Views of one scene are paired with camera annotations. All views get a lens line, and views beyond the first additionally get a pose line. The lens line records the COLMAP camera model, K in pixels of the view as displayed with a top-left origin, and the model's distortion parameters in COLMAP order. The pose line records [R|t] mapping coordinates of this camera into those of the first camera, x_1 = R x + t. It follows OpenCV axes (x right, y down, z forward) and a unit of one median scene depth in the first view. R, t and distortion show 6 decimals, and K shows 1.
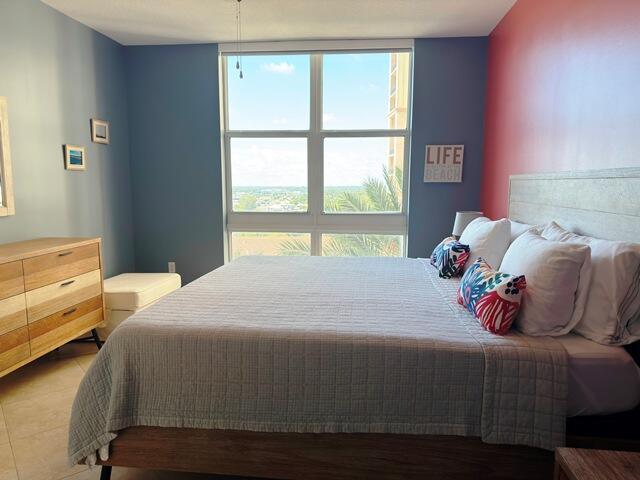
lens RADIAL K [[455.8, 0, 317.7], [0, 455.8, 246.3], [0, 0, 1]] dist [0.043126, -0.055682]
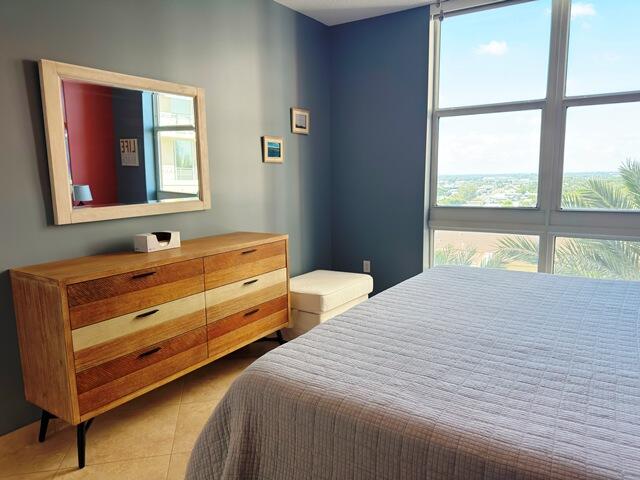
lens RADIAL K [[455.8, 0, 316.9], [0, 455.8, 243.7], [0, 0, 1]] dist [0.043126, -0.055682]
pose [[0.892615, 0.050062, -0.448032, -0.003953], [-0.041996, 0.998727, 0.027927, -0.026694], [0.448860, -0.006112, 0.893581, 0.189160]]
